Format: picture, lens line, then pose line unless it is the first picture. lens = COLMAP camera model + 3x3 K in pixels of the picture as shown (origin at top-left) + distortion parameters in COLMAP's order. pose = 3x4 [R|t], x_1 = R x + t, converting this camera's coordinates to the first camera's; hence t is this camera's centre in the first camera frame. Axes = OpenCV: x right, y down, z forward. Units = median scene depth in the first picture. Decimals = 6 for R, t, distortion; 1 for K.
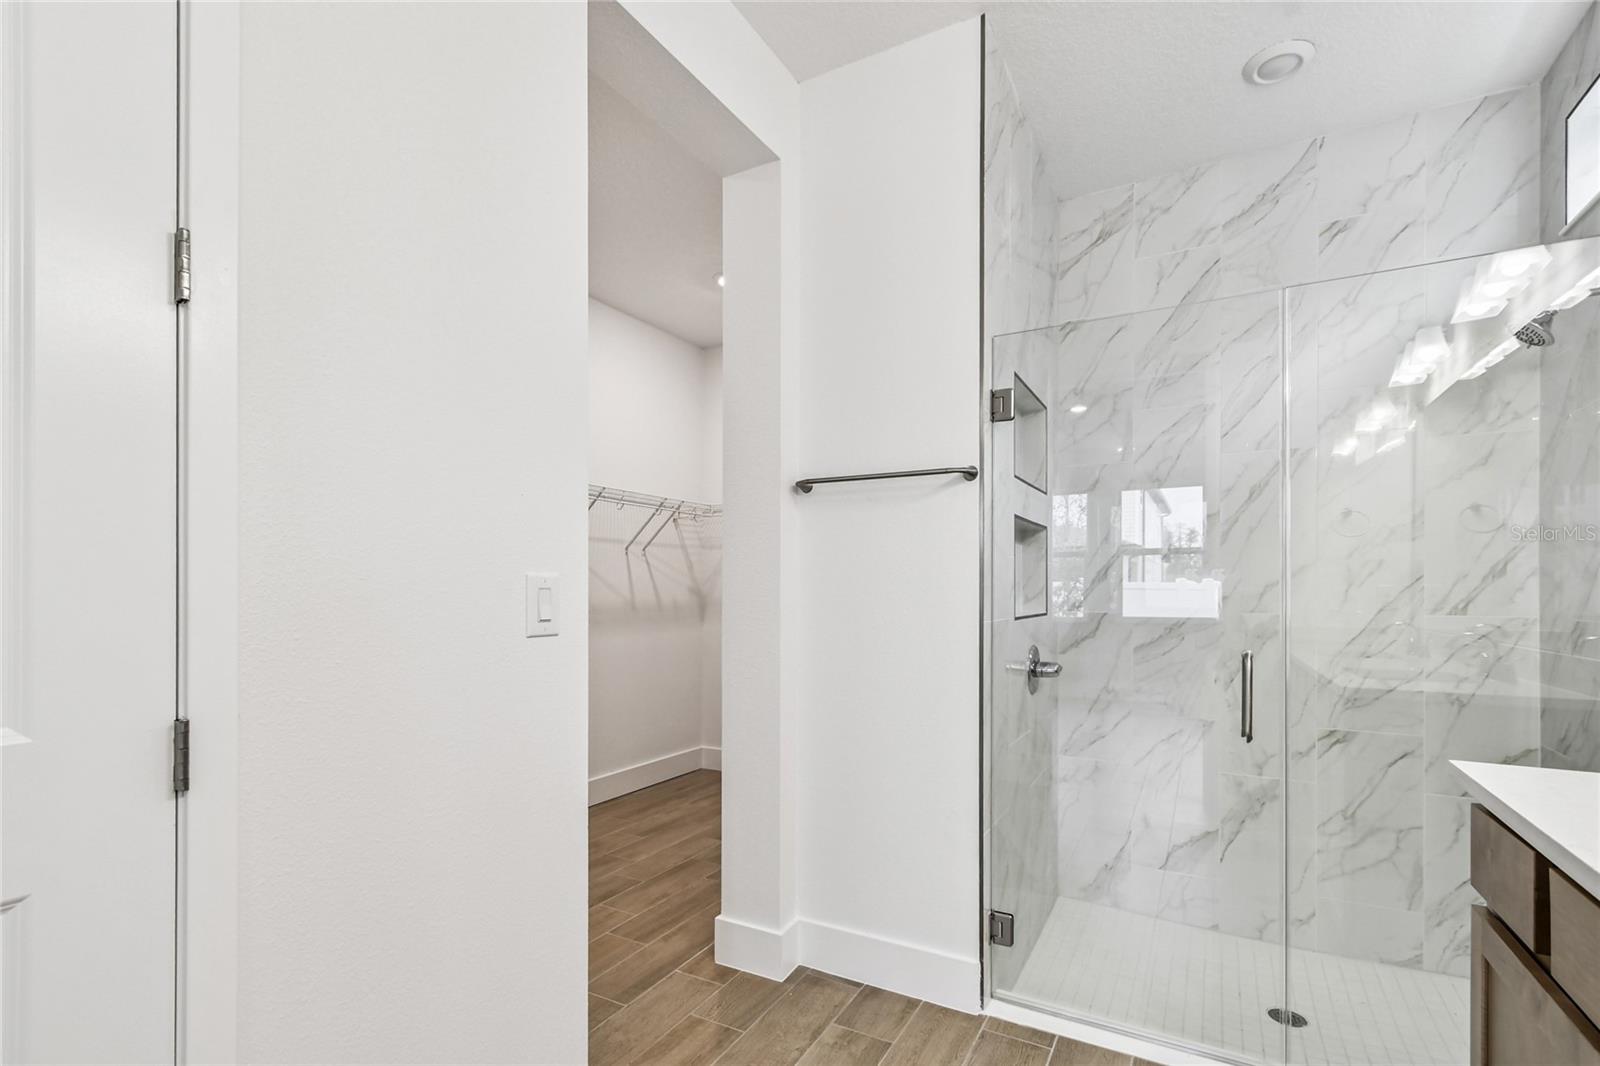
lens RADIAL K [[728.9, 0, 806.1], [0, 728.9, 589.4], [0, 0, 1]] dist [0.000405, -0.001703]
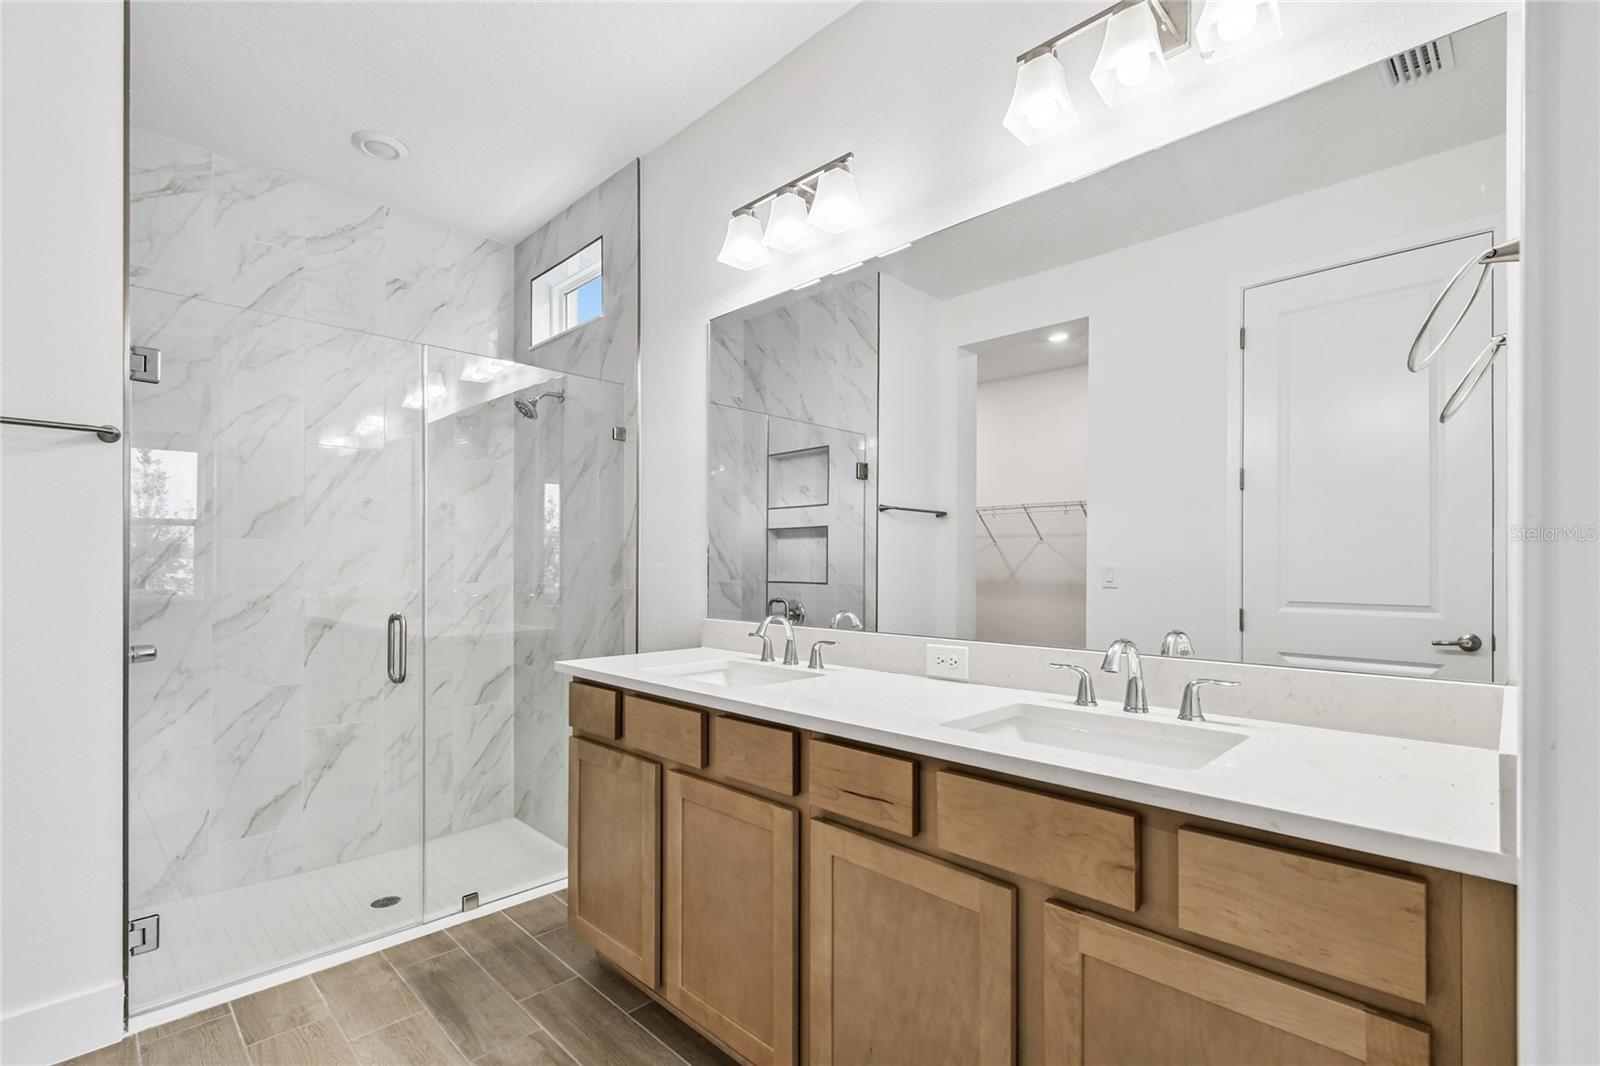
lens RADIAL K [[728.9, 0, 797.7], [0, 728.9, 566.7], [0, 0, 1]] dist [0.000405, -0.001703]
pose [[0.277267, -0.002641, 0.960789, -0.336949], [-0.001628, 0.999993, 0.003219, -0.002782], [-0.960791, -0.002457, 0.277261, -0.039199]]
